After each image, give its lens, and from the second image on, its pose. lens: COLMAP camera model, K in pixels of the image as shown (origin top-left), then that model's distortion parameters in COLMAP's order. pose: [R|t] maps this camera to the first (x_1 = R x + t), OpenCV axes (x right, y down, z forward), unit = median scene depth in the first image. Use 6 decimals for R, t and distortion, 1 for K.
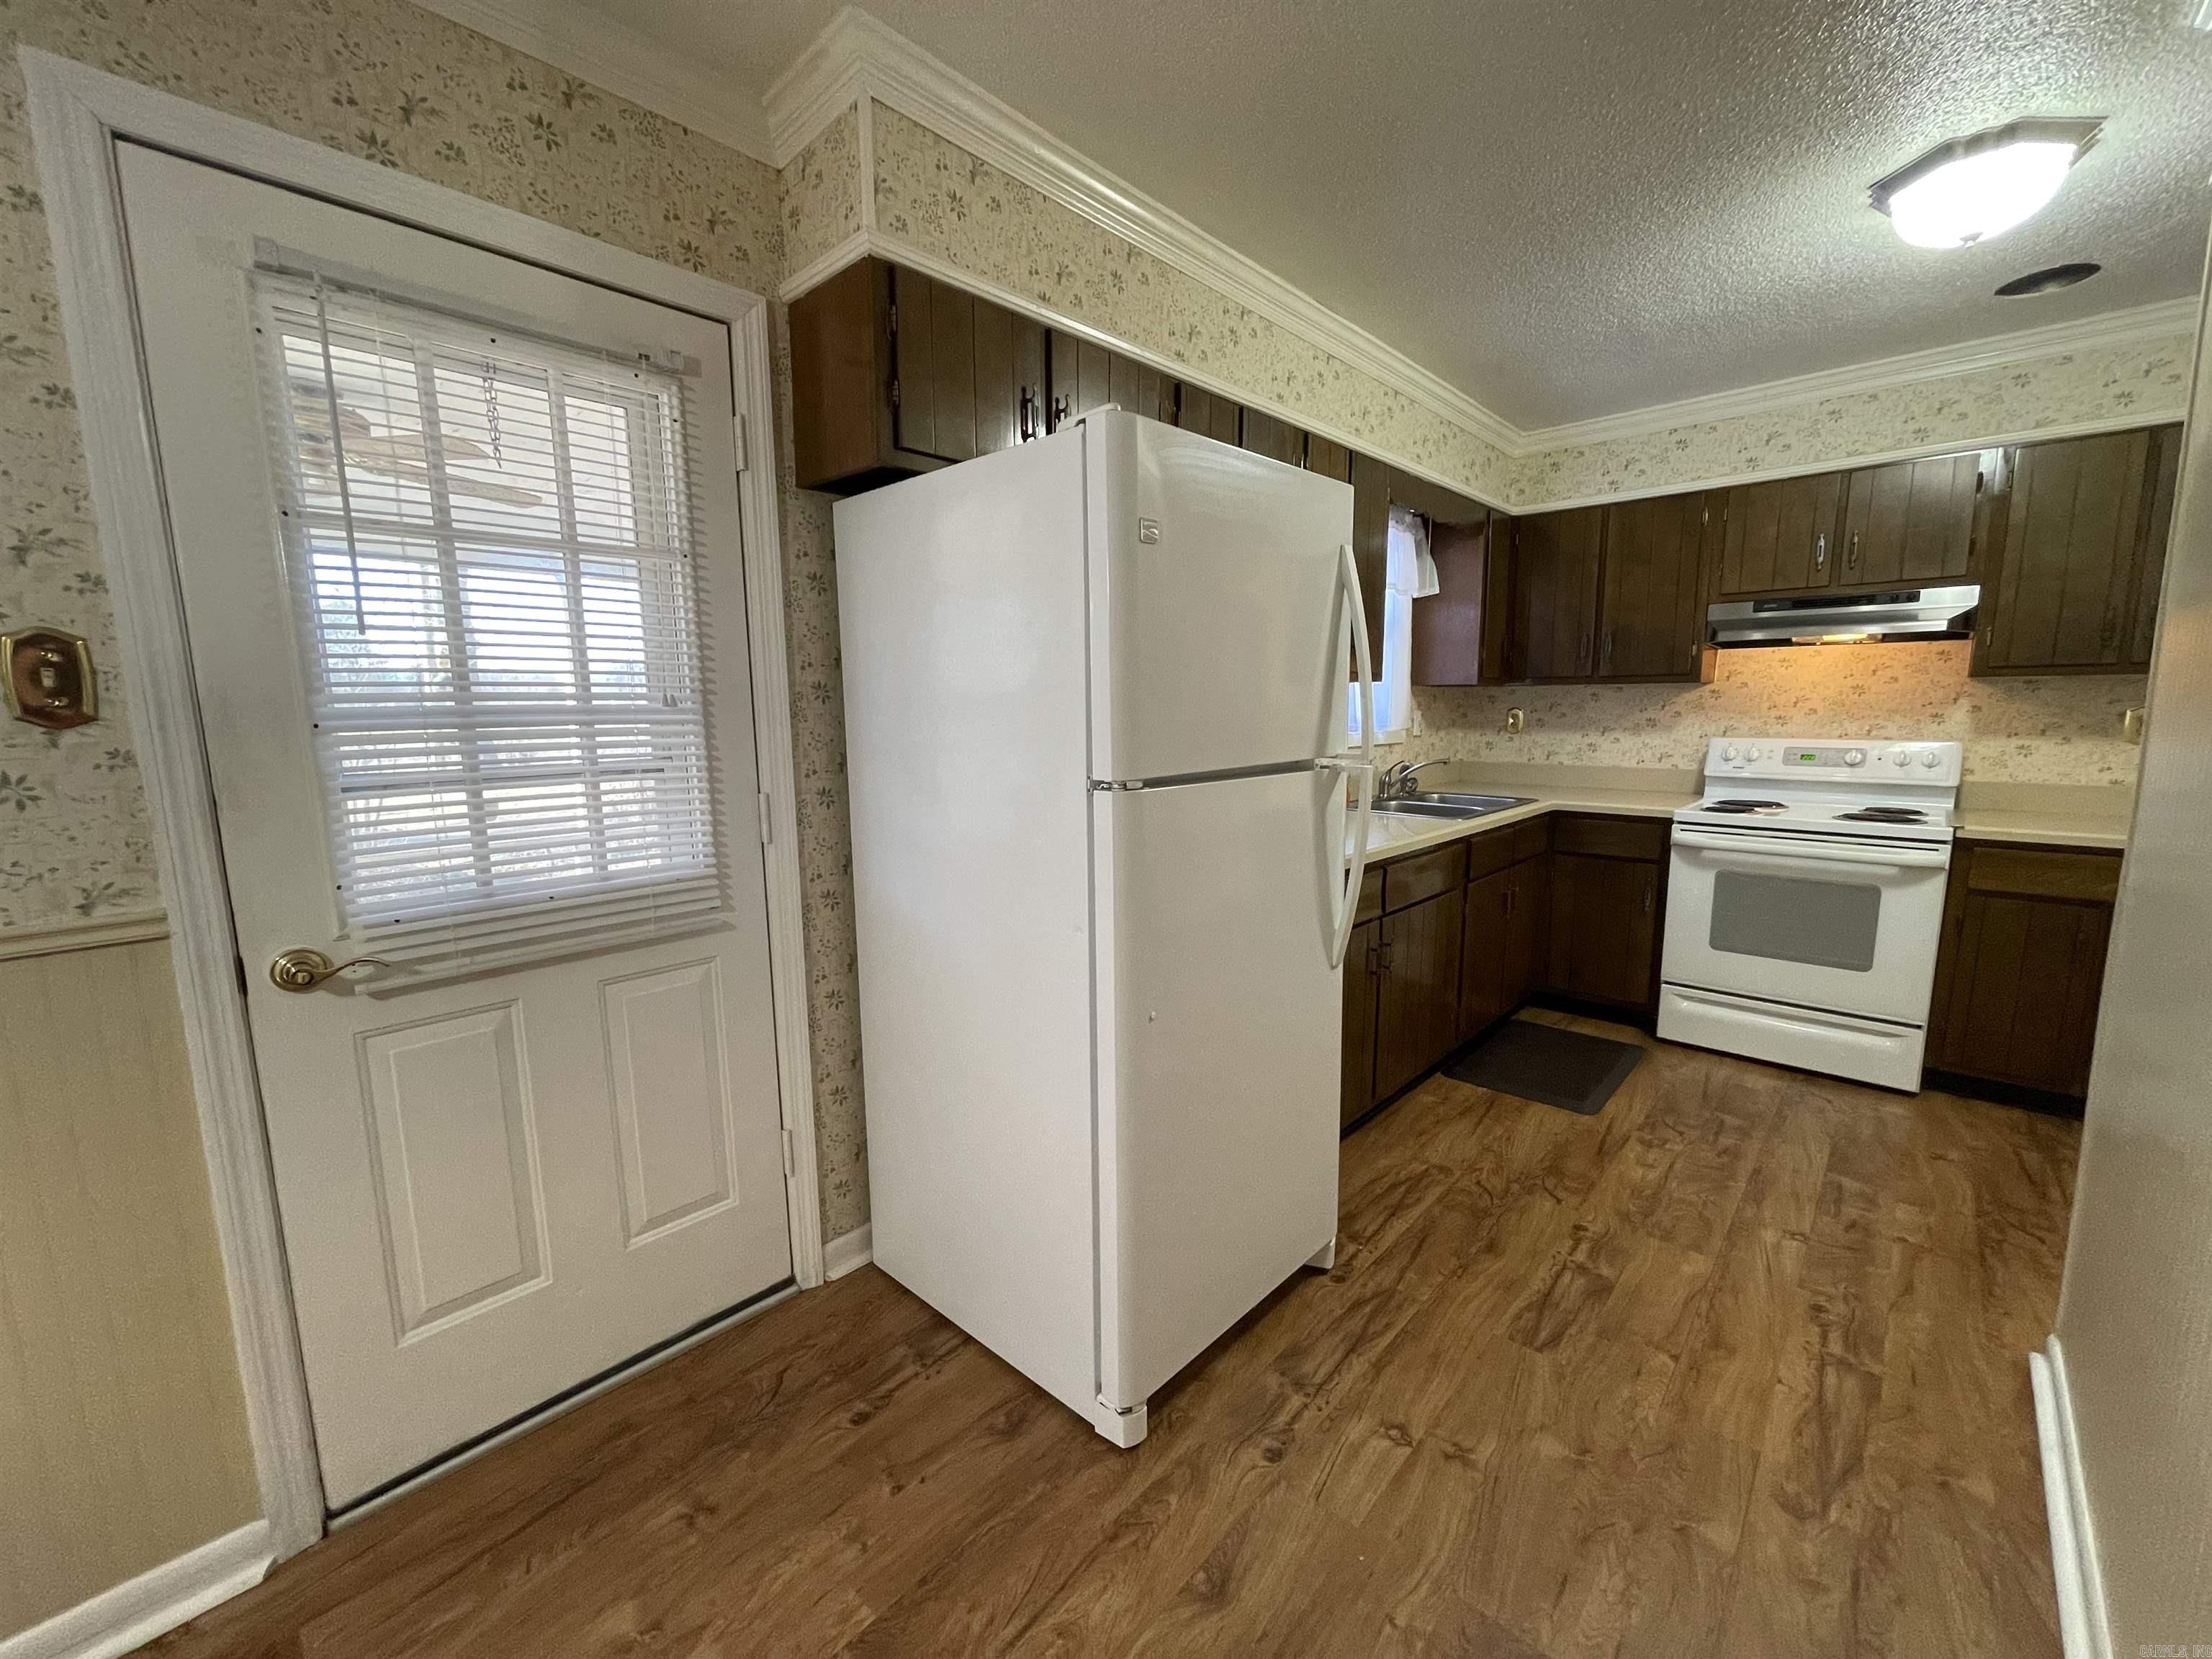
lens RADIAL K [[891.5, 0, 1109.5], [0, 891.5, 828.4], [0, 0, 1]] dist [0.001280, -0.001223]
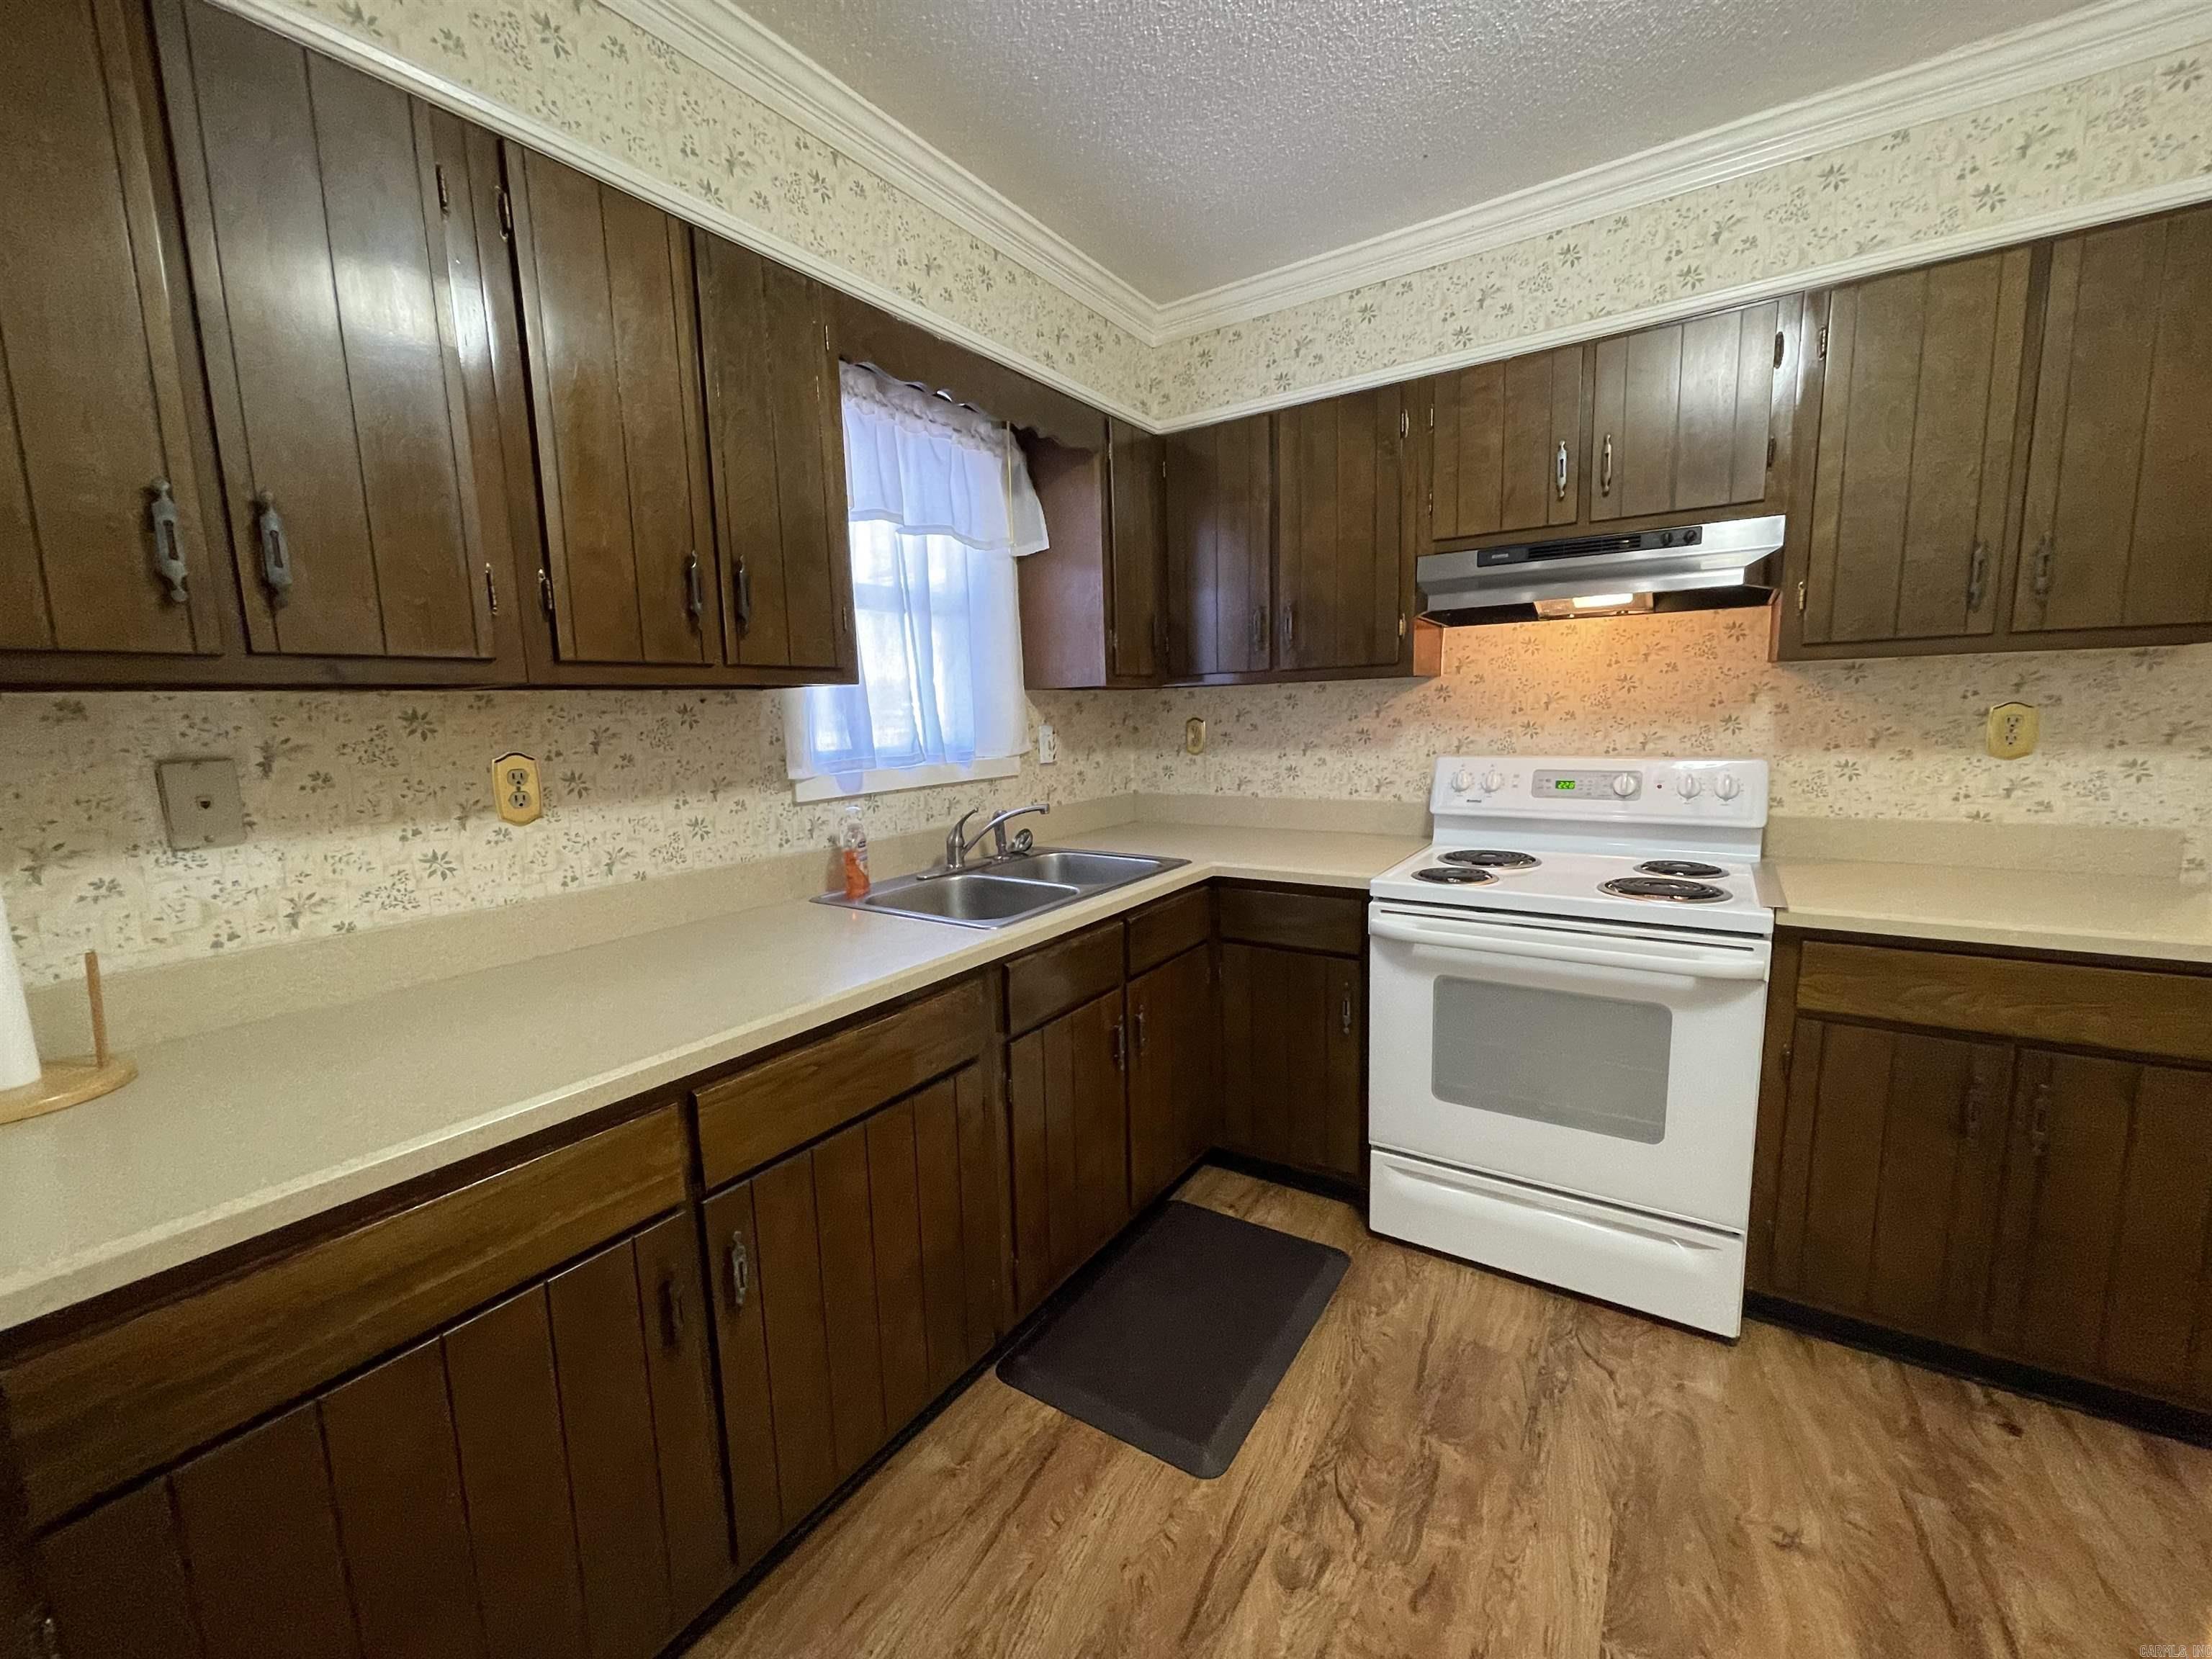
lens RADIAL K [[891.5, 0, 1115.3], [0, 891.5, 824.9], [0, 0, 1]] dist [0.001280, -0.001223]
pose [[0.986177, -0.041047, 0.160528, 0.391967], [0.042848, 0.999051, -0.007767, -0.067880], [-0.160057, 0.014538, 0.987001, 0.449661]]
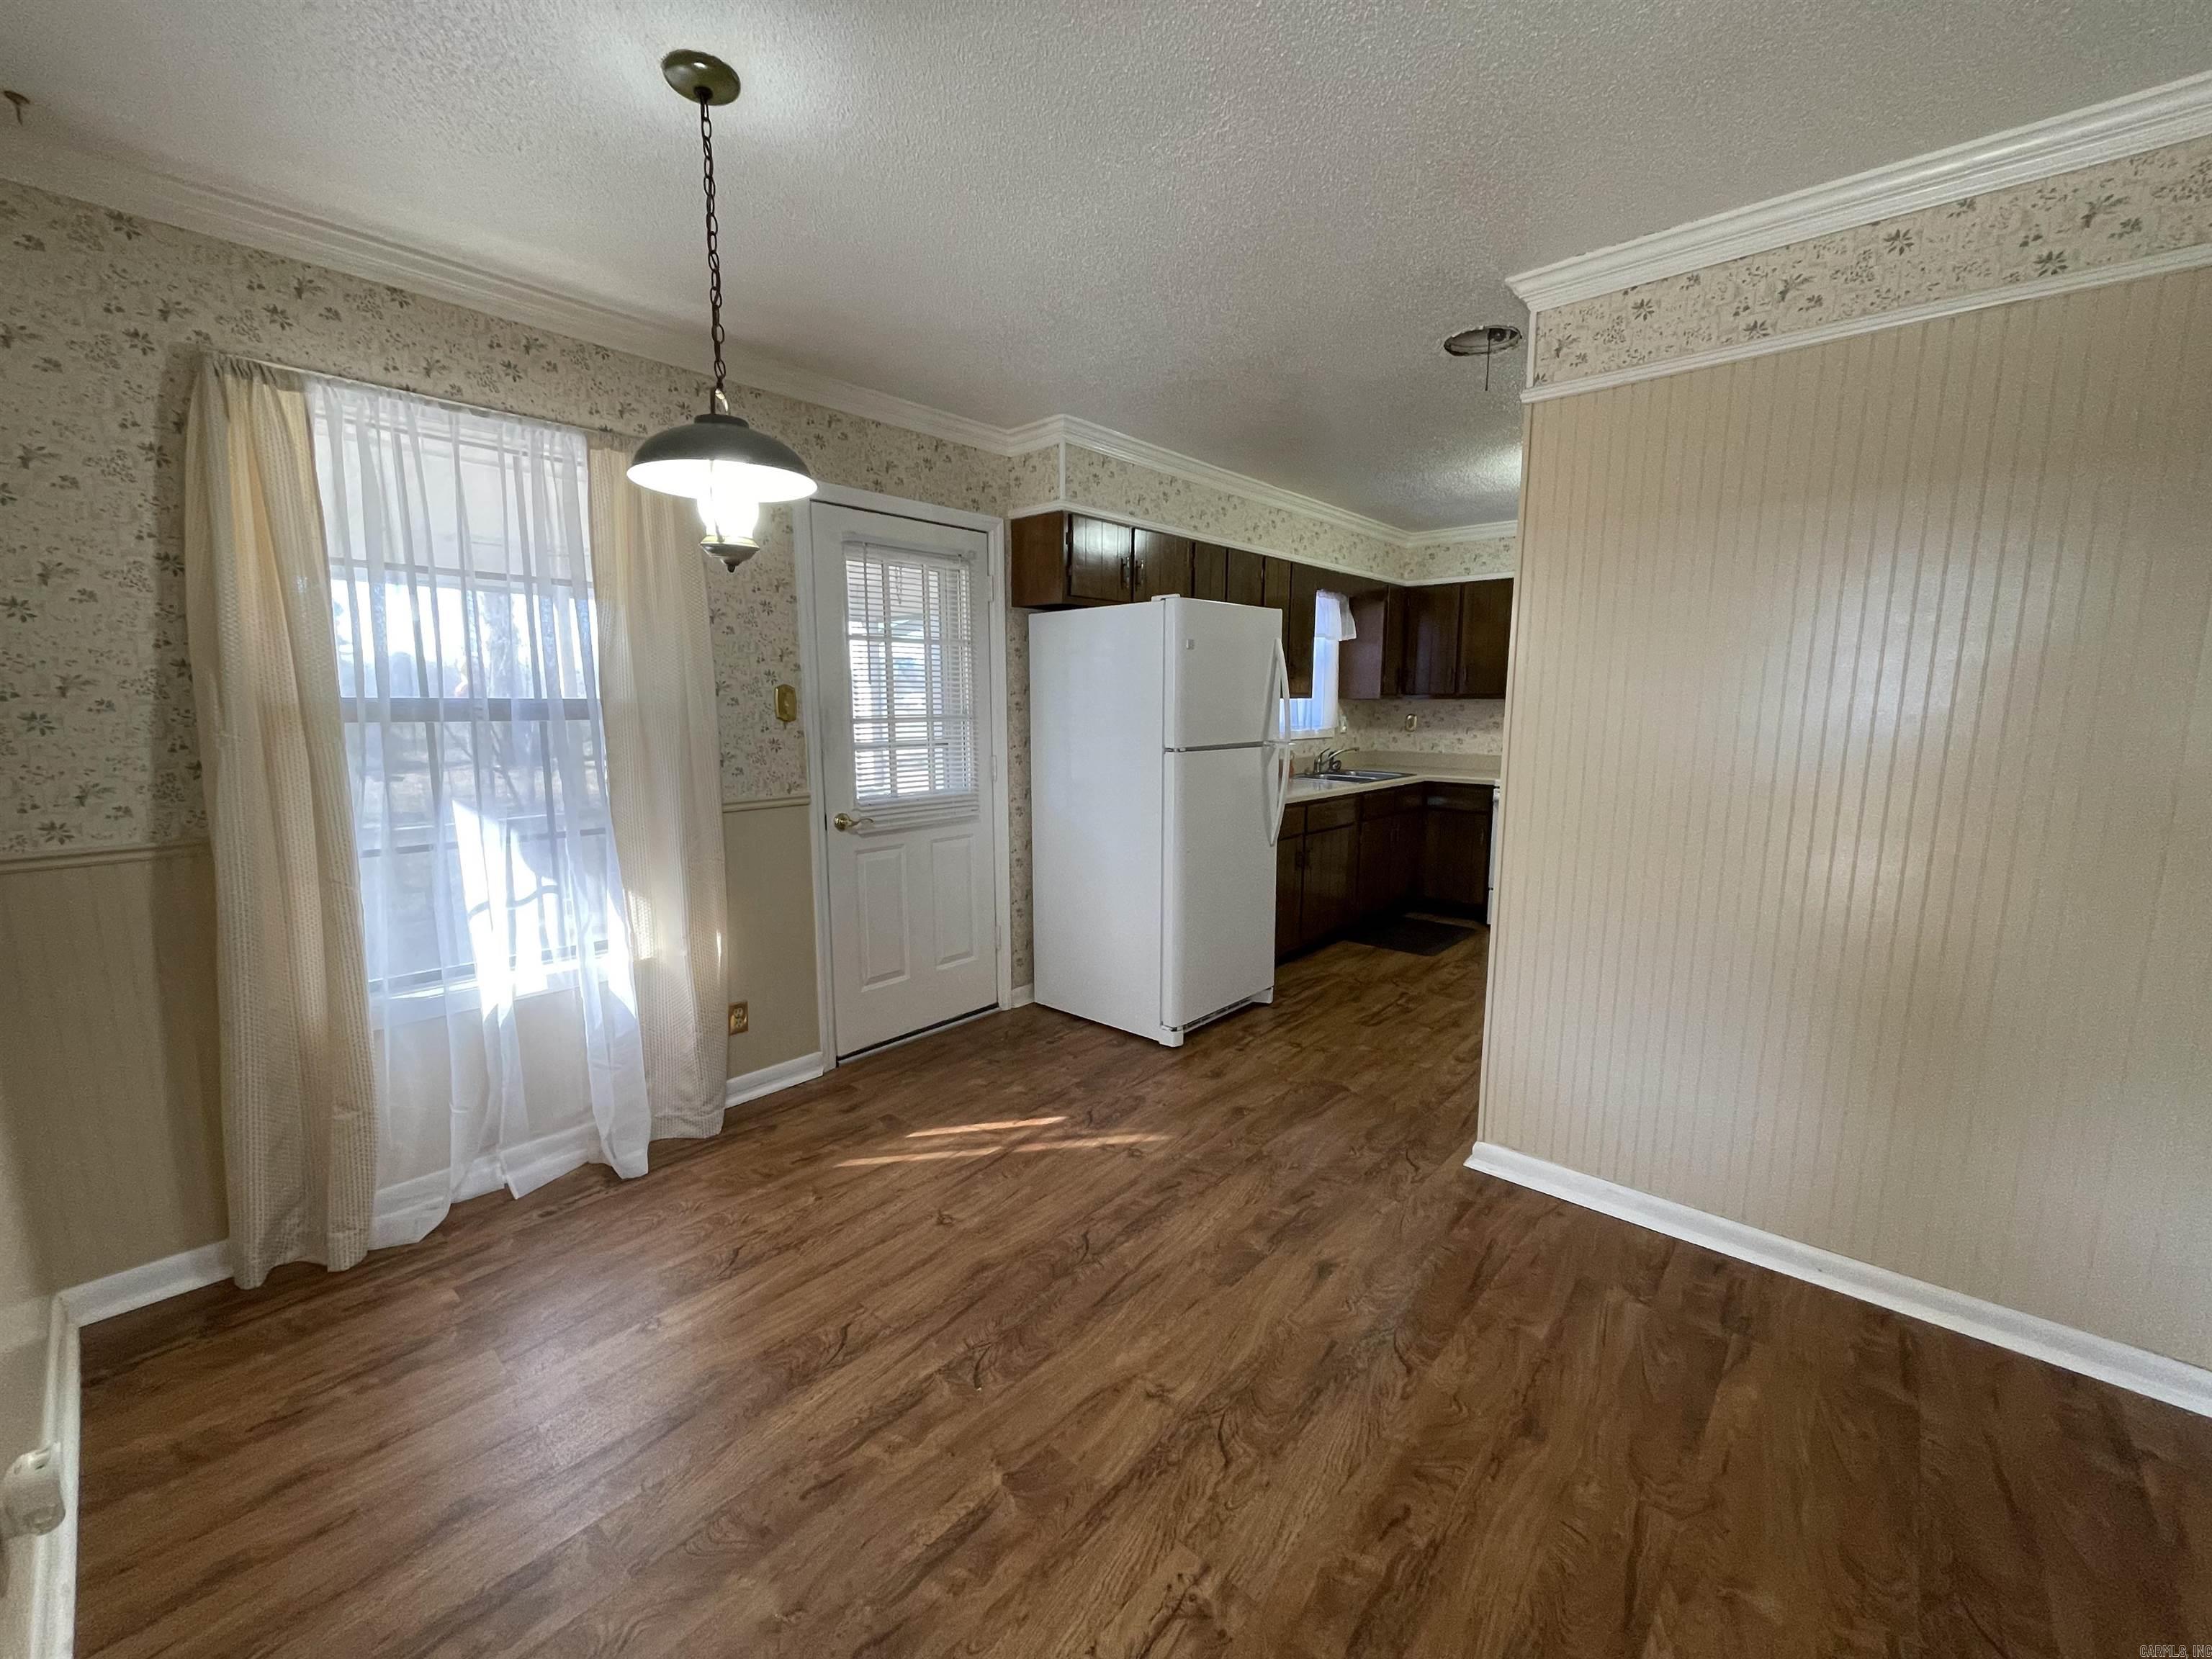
lens RADIAL K [[891.5, 0, 1091.9], [0, 891.5, 842.0], [0, 0, 1]] dist [0.001280, -0.001223]
pose [[0.999971, 0.005245, 0.005506, -0.108915], [-0.005329, 0.999868, 0.015339, 0.078466], [-0.005425, -0.015368, 0.999867, -0.659907]]
